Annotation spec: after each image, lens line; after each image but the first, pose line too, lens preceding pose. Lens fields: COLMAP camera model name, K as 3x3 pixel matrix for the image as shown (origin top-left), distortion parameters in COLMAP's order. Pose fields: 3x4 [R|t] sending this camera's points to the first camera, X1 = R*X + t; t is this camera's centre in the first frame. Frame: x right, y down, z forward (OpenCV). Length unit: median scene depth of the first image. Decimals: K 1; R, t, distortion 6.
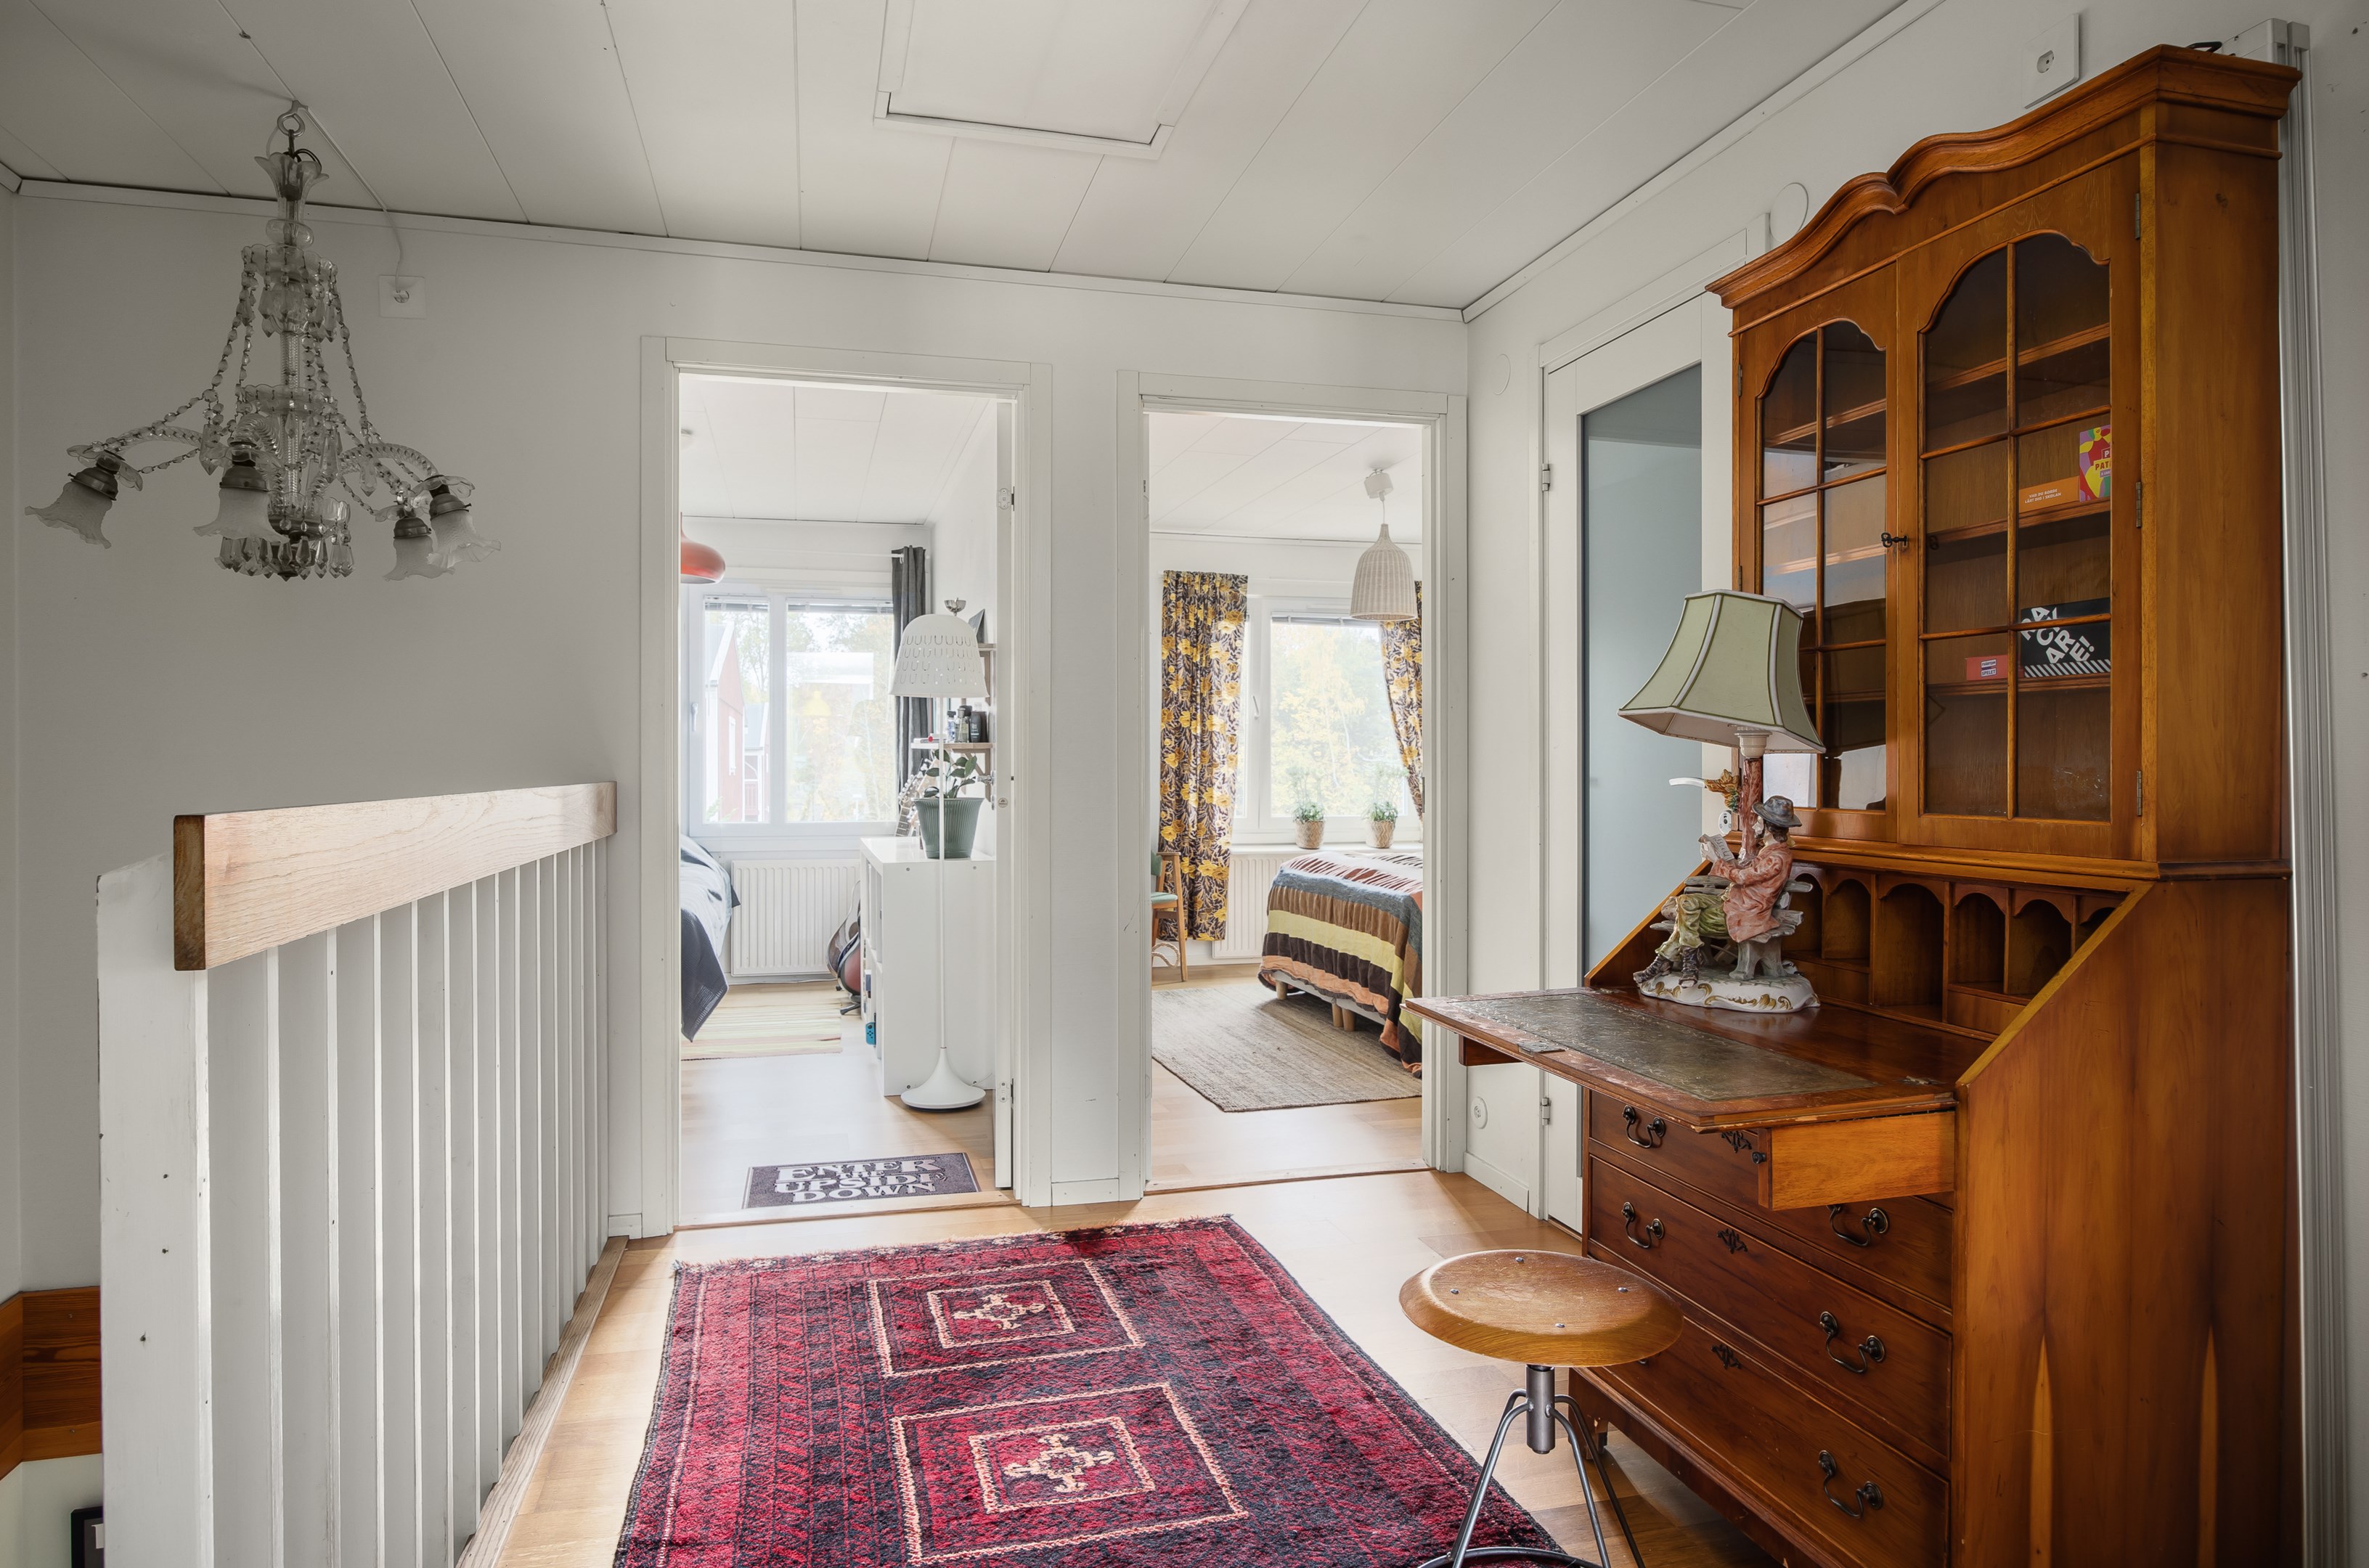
lens RADIAL K [[1353.2, 0, 1187.2], [0, 1353.2, 774.0], [0, 0, 1]] dist [-0.021162, -0.001674]
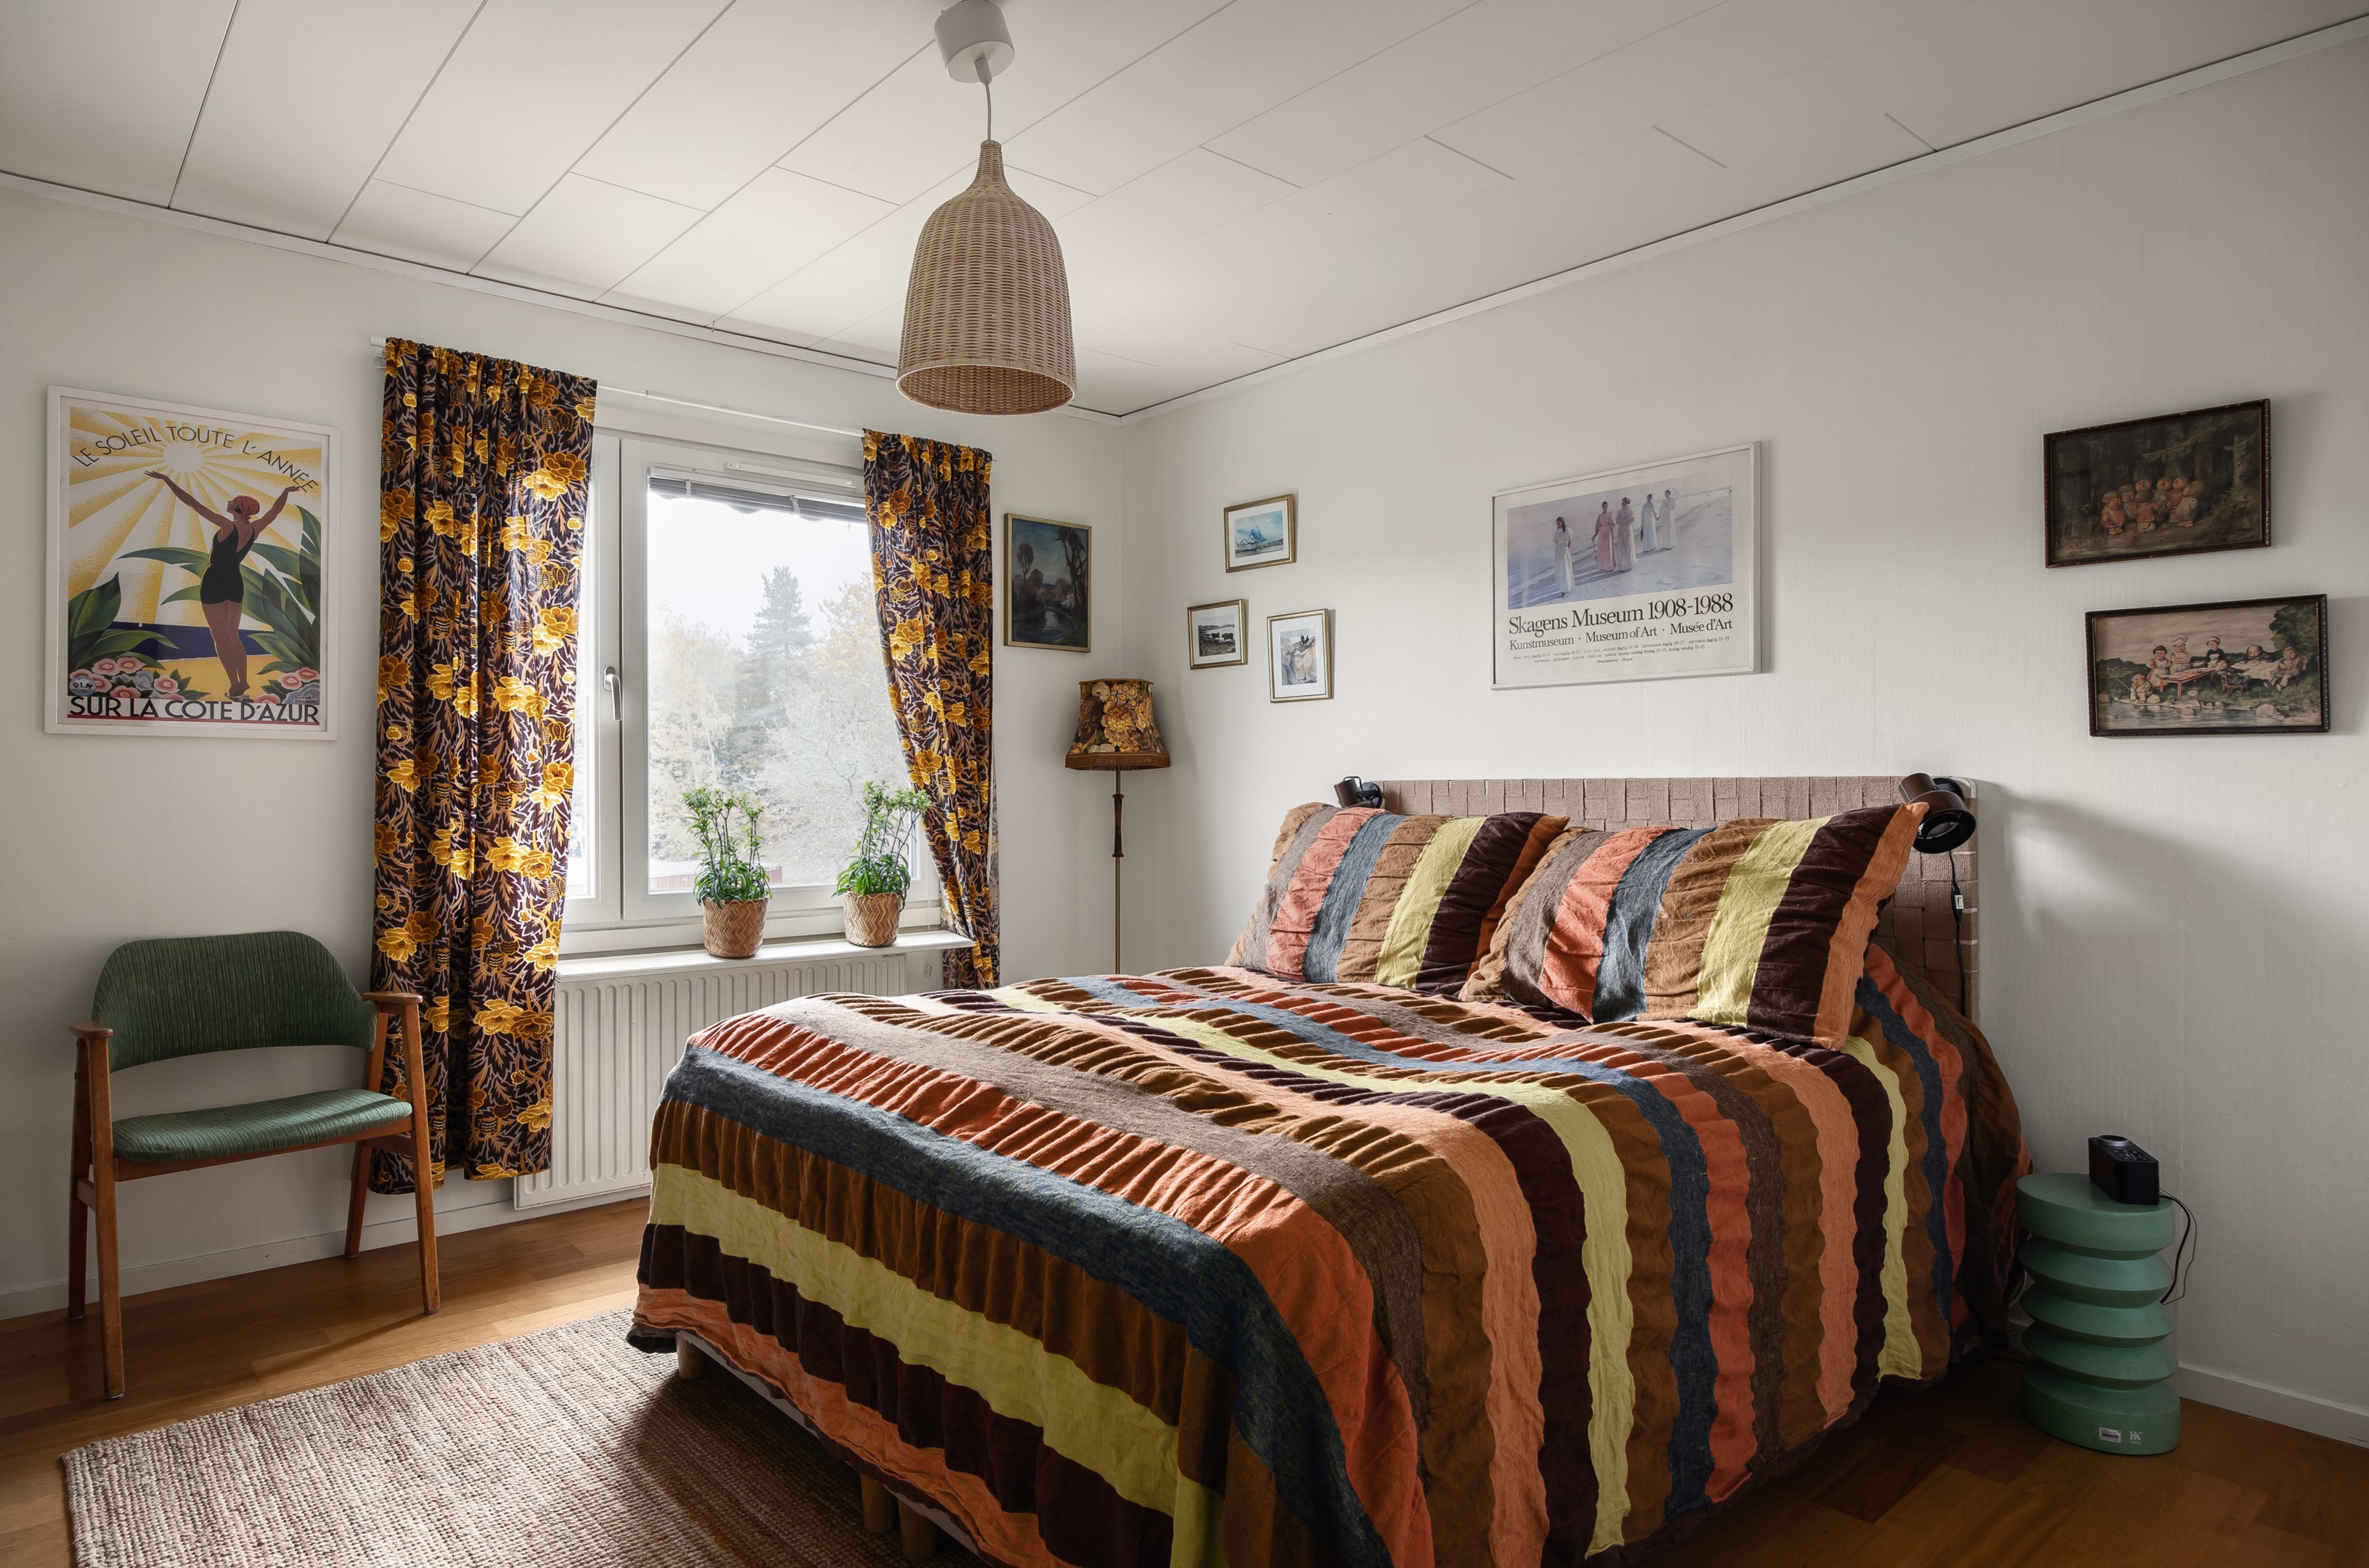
lens RADIAL K [[1353.2, 0, 1209.3], [0, 1353.2, 783.0], [0, 0, 1]] dist [-0.021162, -0.001674]
pose [[0.890728, -0.002570, 0.454529, 0.022421], [0.006095, 0.999962, -0.006289, -0.003208], [-0.454496, 0.008372, 0.890710, 0.496008]]
